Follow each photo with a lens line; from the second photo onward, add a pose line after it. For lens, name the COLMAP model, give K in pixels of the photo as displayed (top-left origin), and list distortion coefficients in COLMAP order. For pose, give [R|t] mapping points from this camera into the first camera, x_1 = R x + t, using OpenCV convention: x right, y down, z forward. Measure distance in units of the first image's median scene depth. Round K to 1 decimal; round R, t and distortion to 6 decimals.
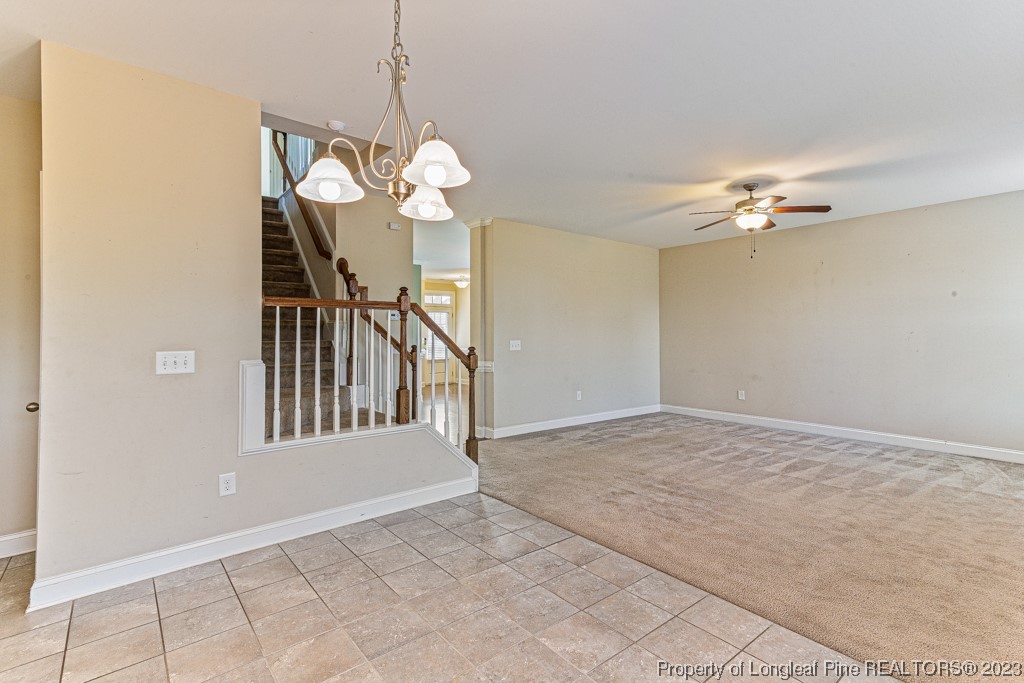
lens RADIAL K [[495.8, 0, 522.3], [0, 495.8, 326.6], [0, 0, 1]] dist [0.025786, 0.002113]
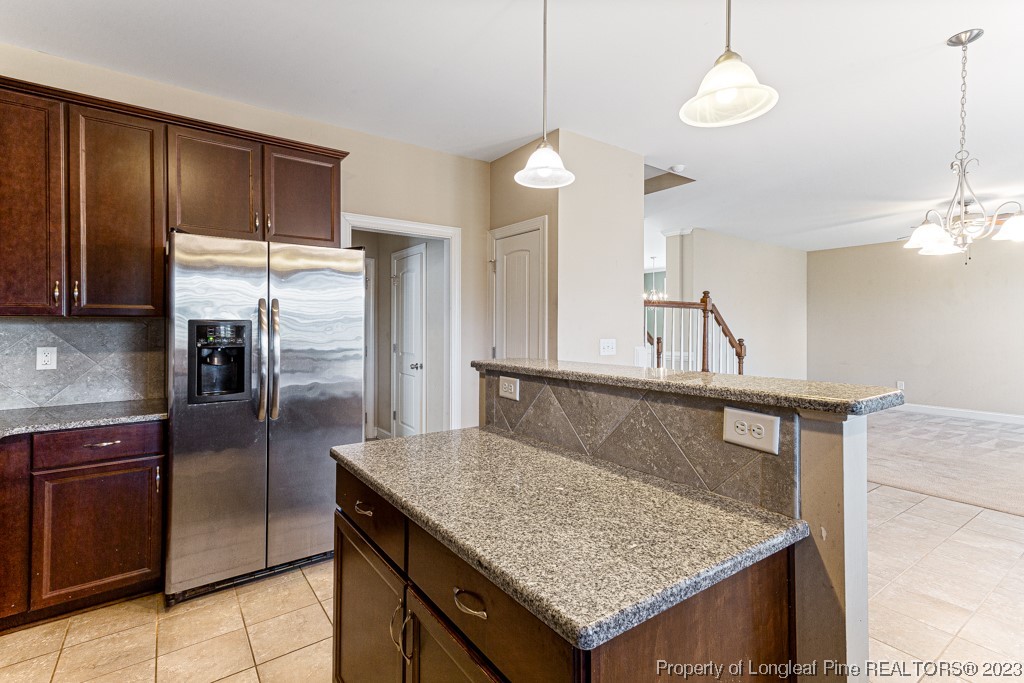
lens RADIAL K [[495.8, 0, 532.5], [0, 495.8, 325.8], [0, 0, 1]] dist [0.025786, 0.002113]
pose [[0.998818, 0.004632, -0.048392, -0.559285], [-0.004241, 0.999958, 0.008173, 0.000127], [0.048427, -0.007958, 0.998795, -0.258555]]
